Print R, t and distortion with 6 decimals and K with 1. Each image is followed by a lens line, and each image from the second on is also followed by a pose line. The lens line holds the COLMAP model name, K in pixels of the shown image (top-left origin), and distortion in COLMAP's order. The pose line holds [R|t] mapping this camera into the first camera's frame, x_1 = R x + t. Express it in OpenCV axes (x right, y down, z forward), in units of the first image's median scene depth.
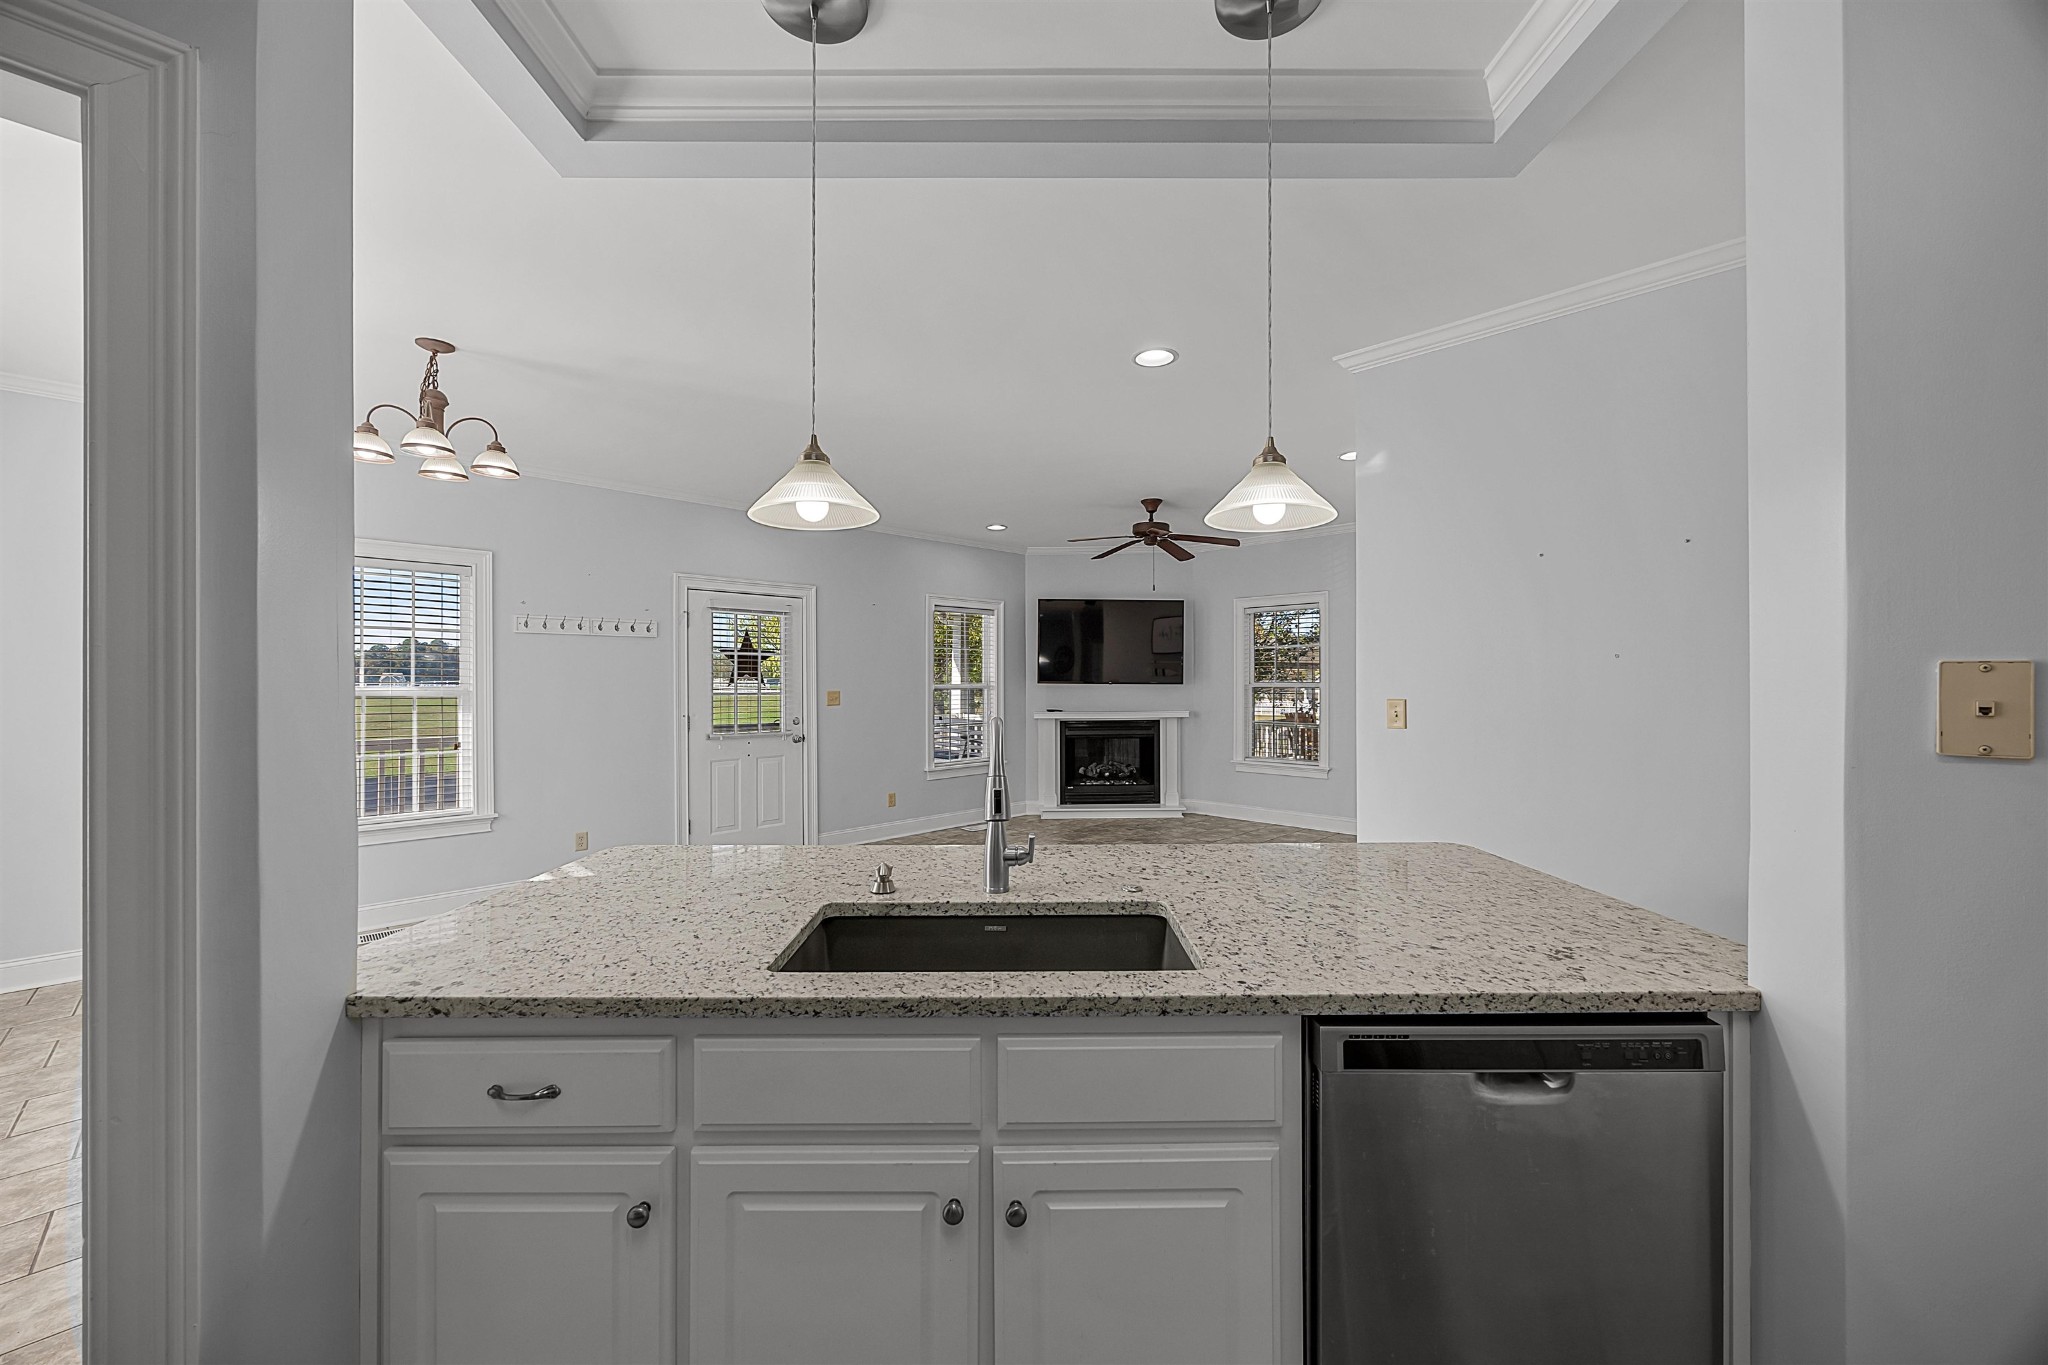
lens RADIAL K [[786.8, 0, 1024.0], [0, 786.8, 682.5], [0, 0, 1]] dist [-0.002962, 0.000187]
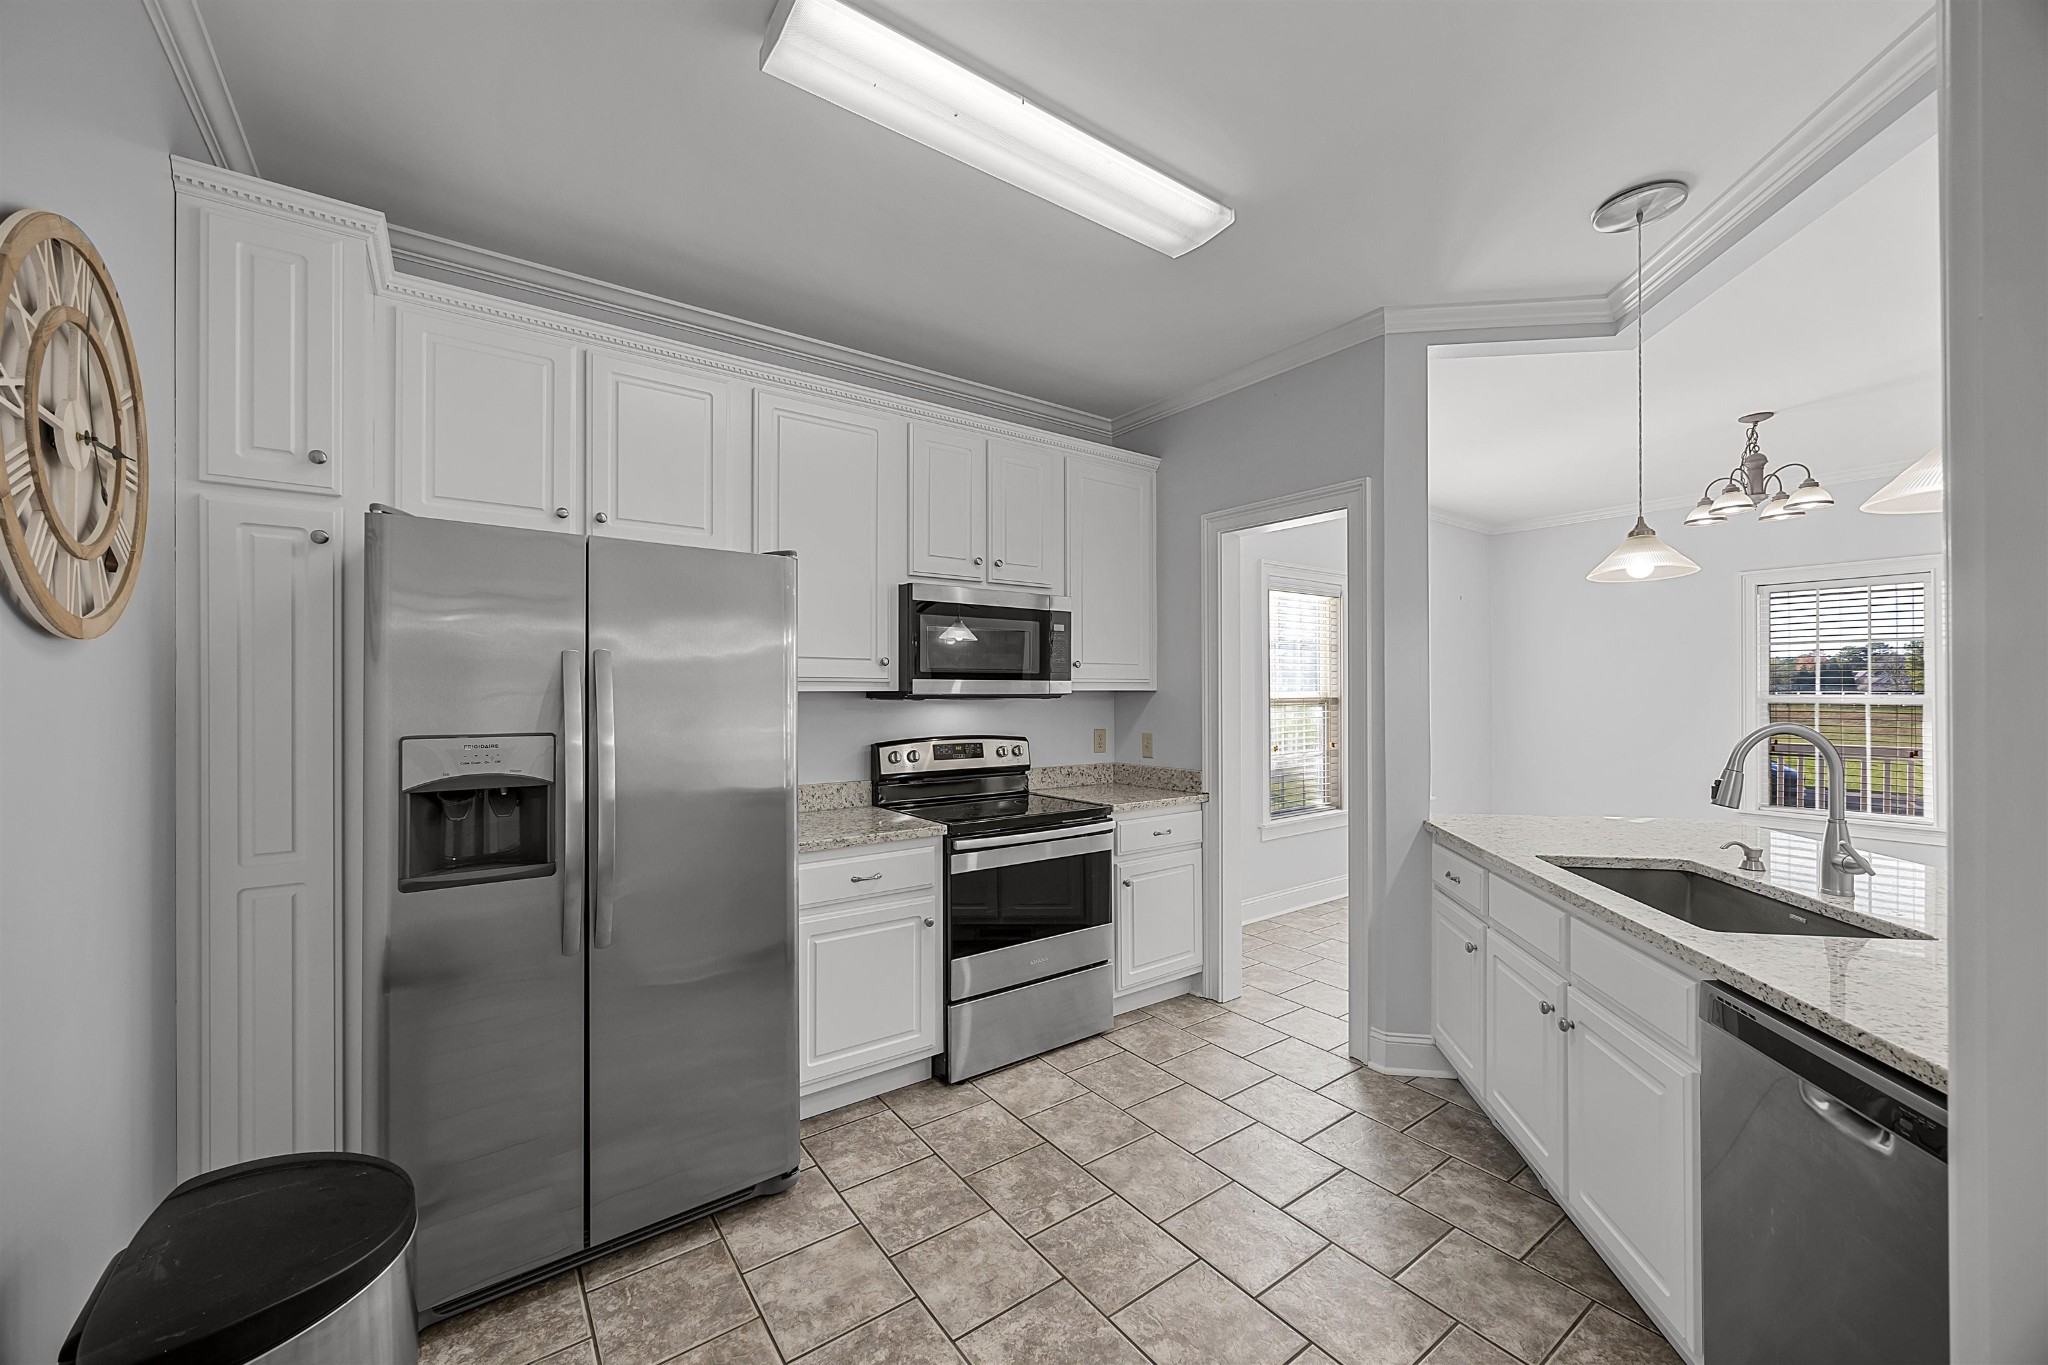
lens RADIAL K [[786.8, 0, 1024.0], [0, 786.8, 682.5], [0, 0, 1]] dist [-0.002962, 0.000187]
pose [[-0.165247, -0.006965, -0.986228, 0.334682], [-0.002231, 0.999975, -0.006688, -0.000872], [0.986250, 0.001095, -0.165259, 0.034966]]
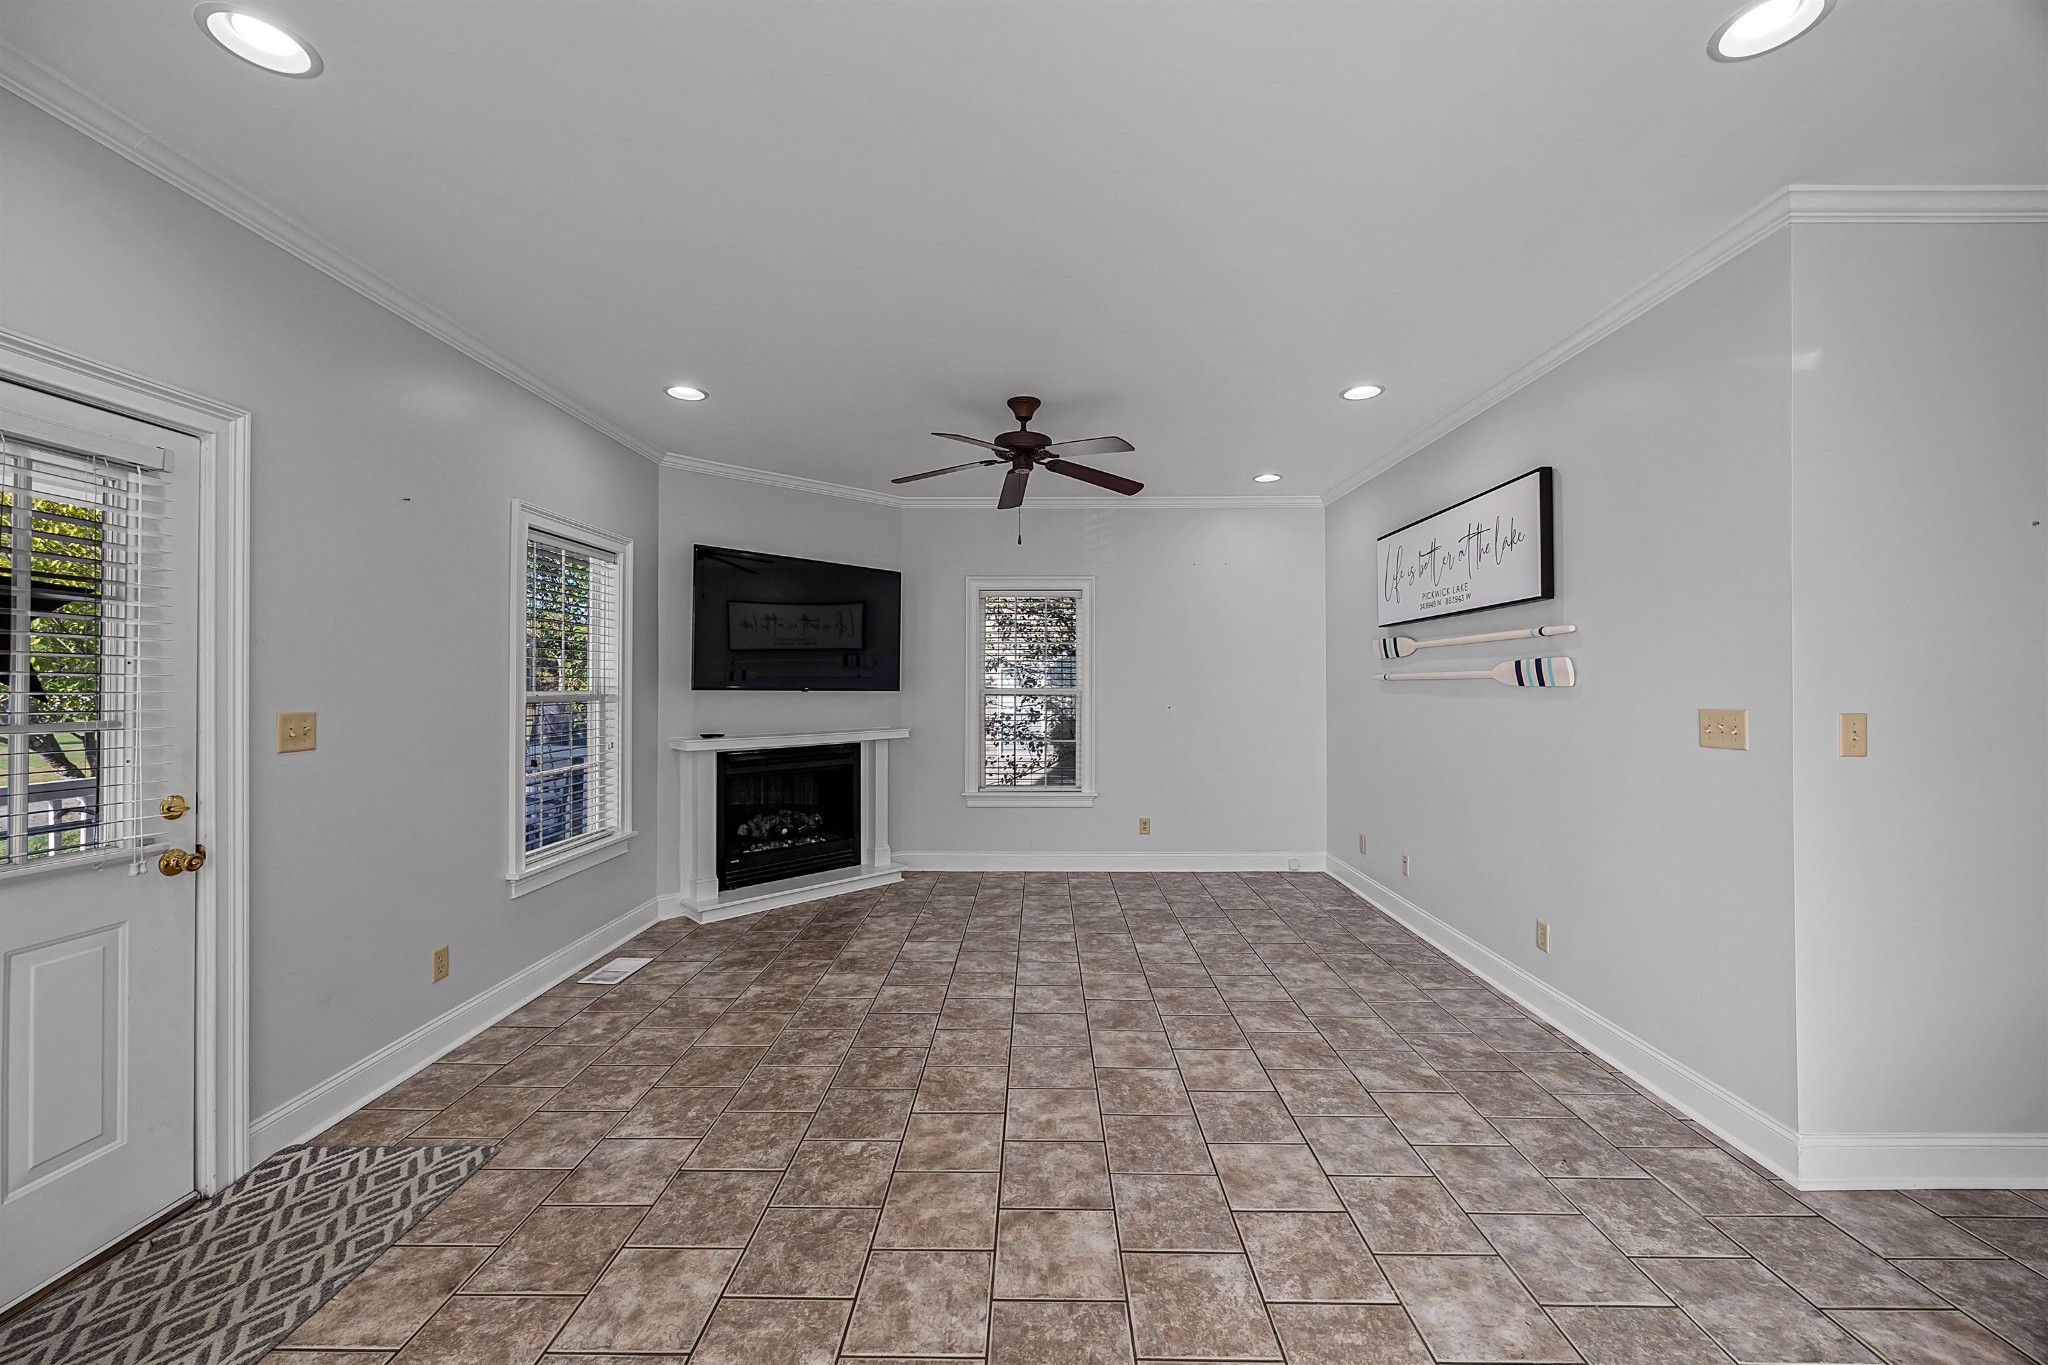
lens RADIAL K [[786.8, 0, 1024.0], [0, 786.8, 682.5], [0, 0, 1]] dist [-0.002962, 0.000187]
pose [[0.724163, 0.005287, 0.689609, -0.261043], [0.000692, 0.999965, -0.008393, 0.000056], [-0.689629, 0.006555, 0.724133, 0.525187]]
